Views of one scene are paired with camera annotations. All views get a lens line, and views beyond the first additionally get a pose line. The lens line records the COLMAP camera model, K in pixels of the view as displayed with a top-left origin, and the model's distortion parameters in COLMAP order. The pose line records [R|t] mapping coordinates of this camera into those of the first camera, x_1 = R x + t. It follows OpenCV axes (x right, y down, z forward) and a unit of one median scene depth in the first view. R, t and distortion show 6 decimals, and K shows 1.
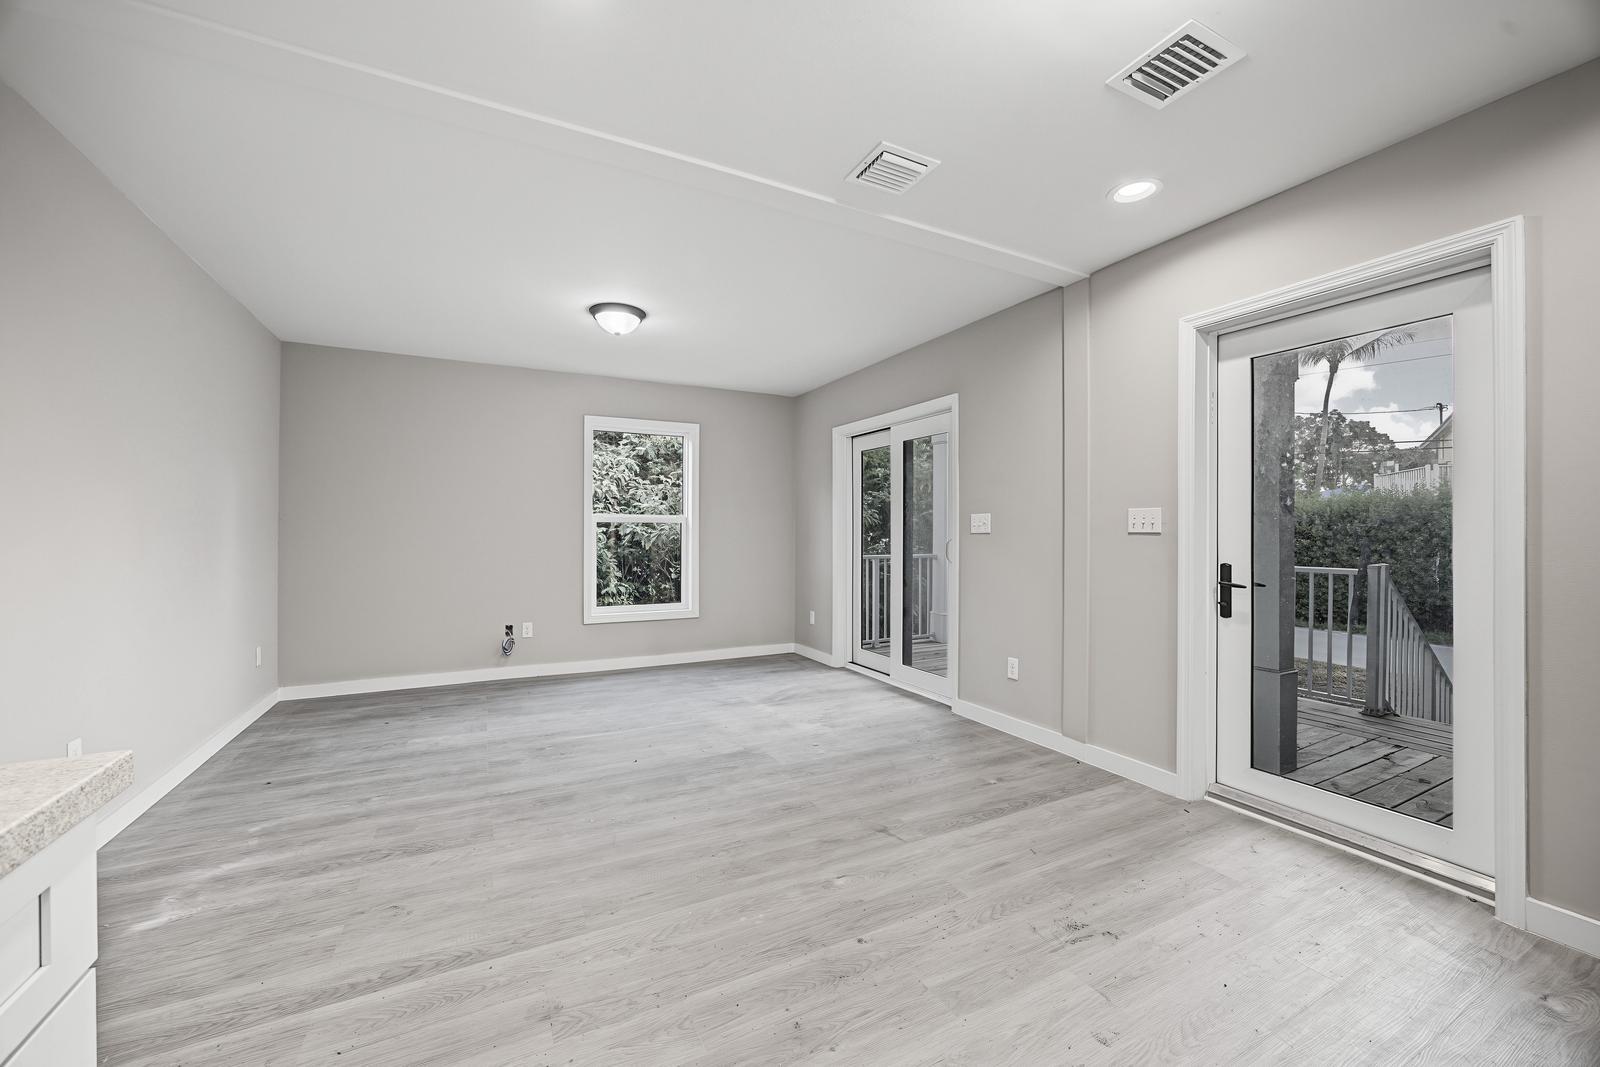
lens RADIAL K [[625.6, 0, 797.8], [0, 625.6, 533.9], [0, 0, 1]] dist [-0.036854, 0.015269]
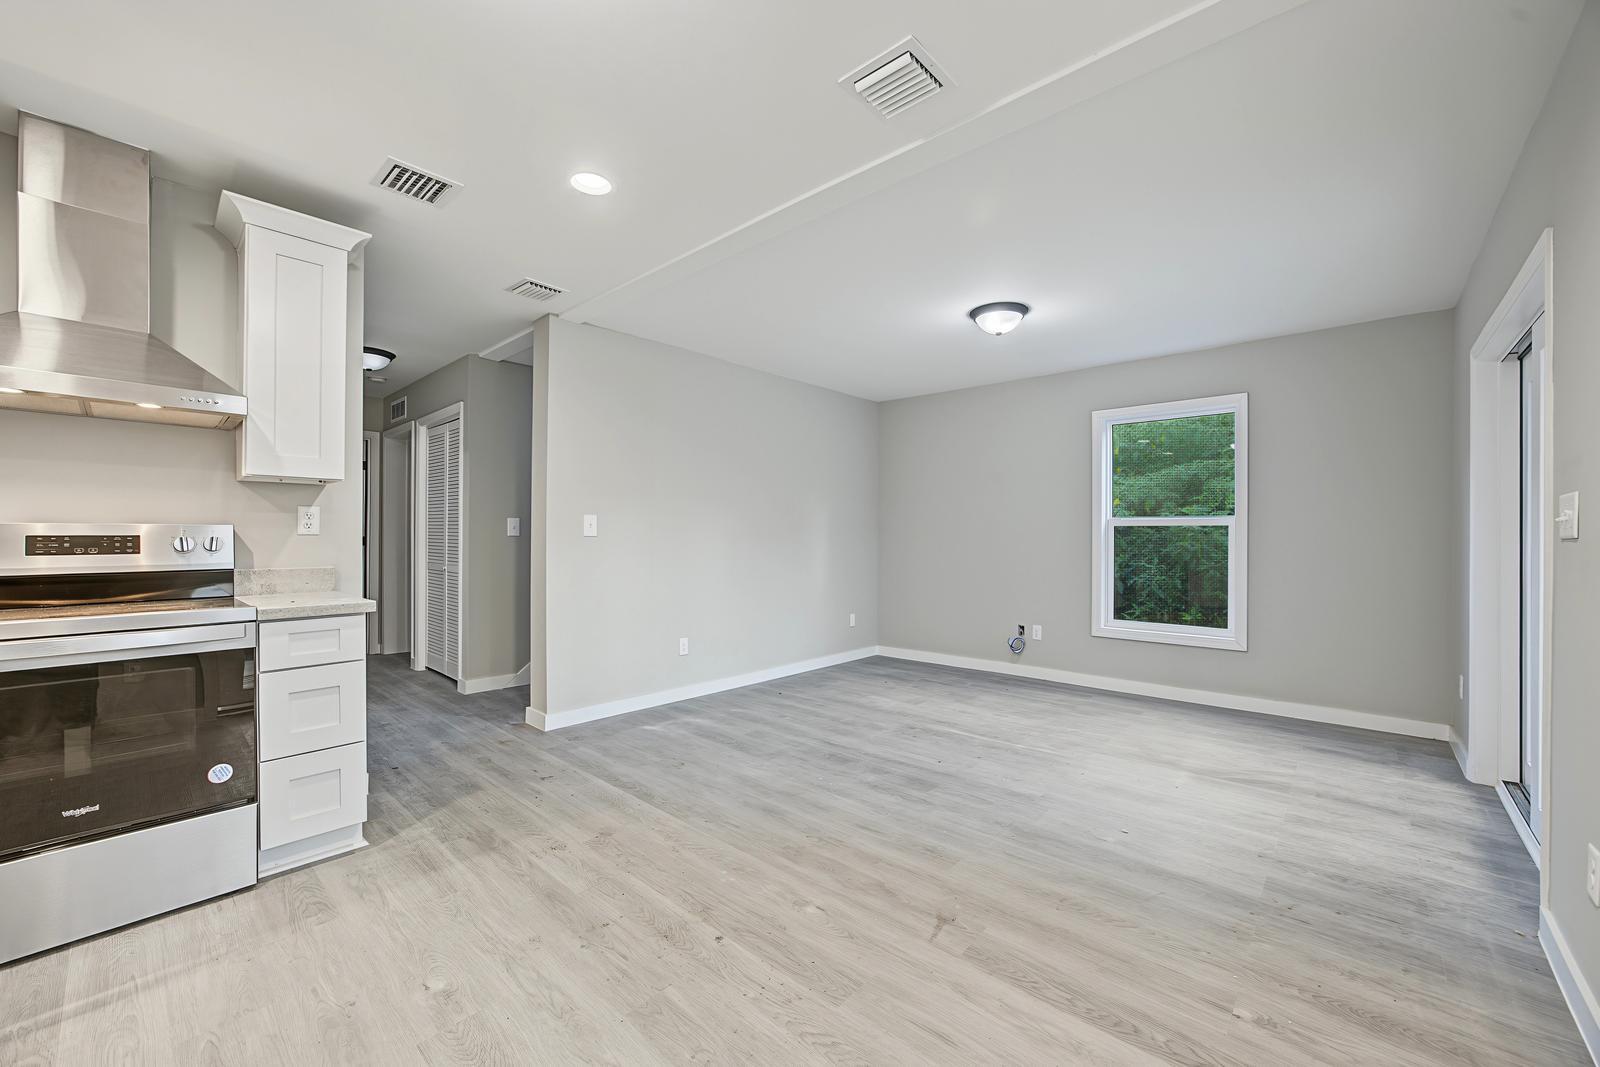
lens RADIAL K [[625.6, 0, 797.8], [0, 625.6, 533.9], [0, 0, 1]] dist [-0.036854, 0.015269]
pose [[0.342434, -0.005730, -0.939524, 0.711273], [-0.004238, 0.999962, -0.007643, 0.002470], [0.939532, 0.006599, 0.342397, 0.498902]]
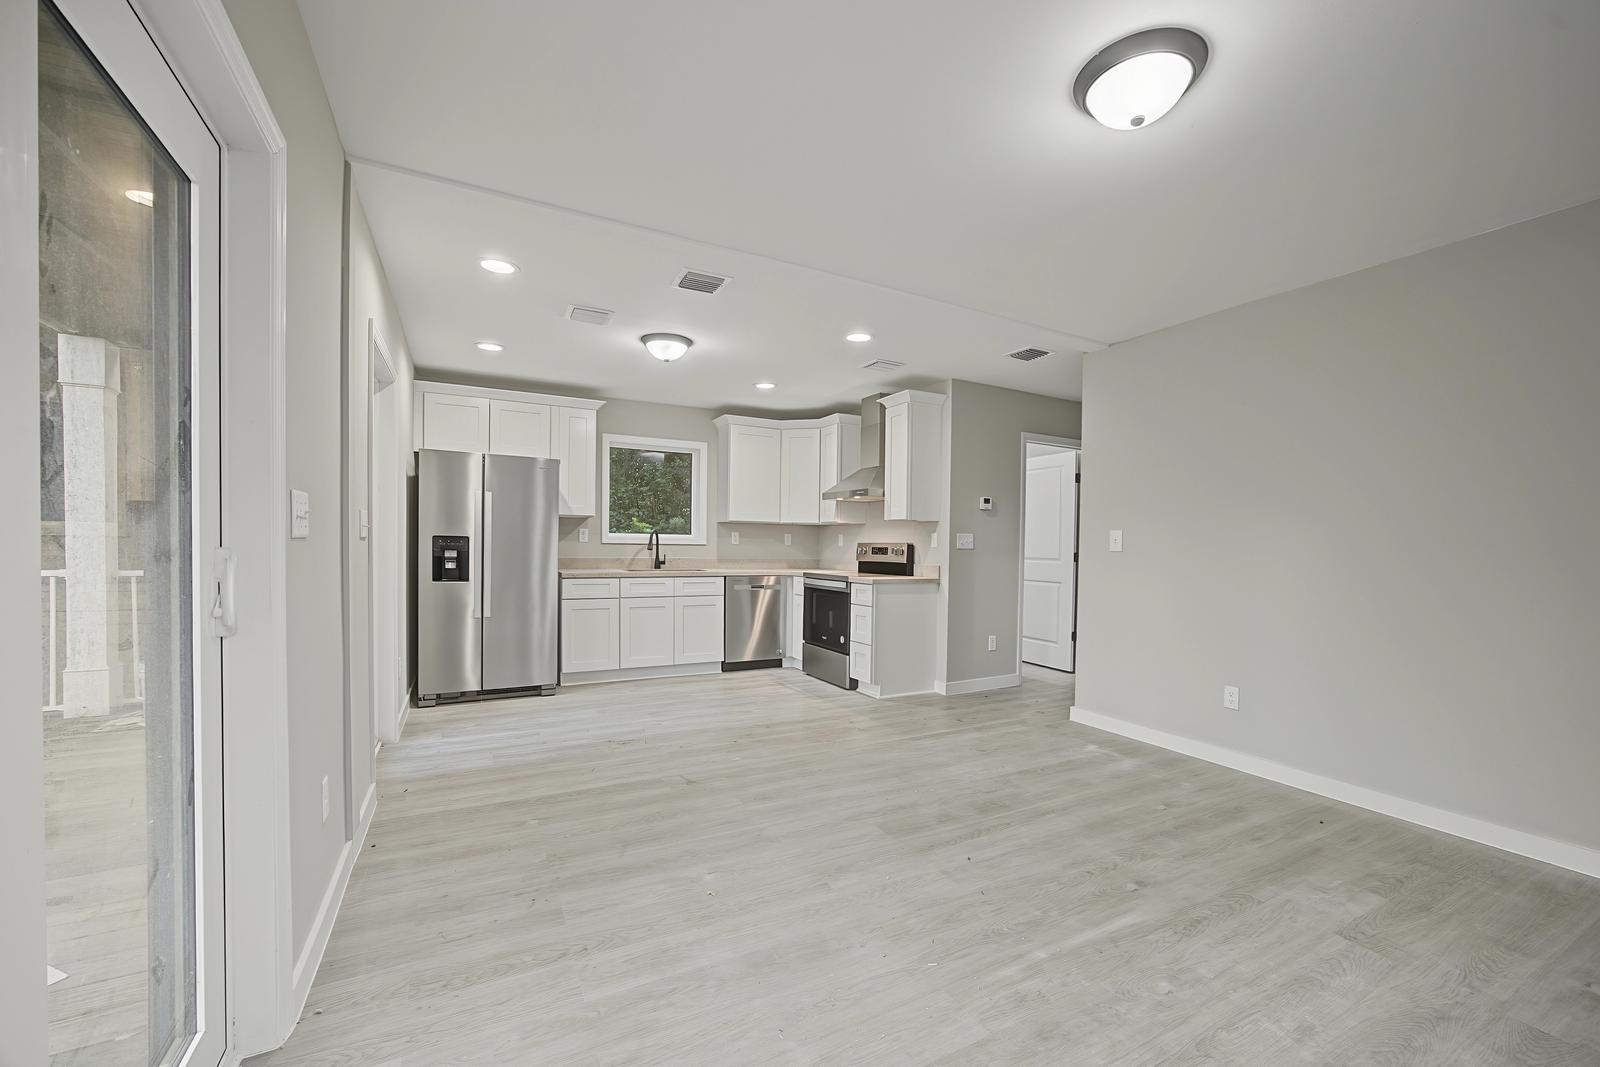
lens RADIAL K [[625.6, 0, 797.8], [0, 625.6, 533.9], [0, 0, 1]] dist [-0.036854, 0.015269]
pose [[-0.999834, -0.016925, -0.006753, -0.053811], [-0.016823, 0.999748, -0.014839, -0.005385], [0.007002, -0.014722, -0.999867, 2.004134]]
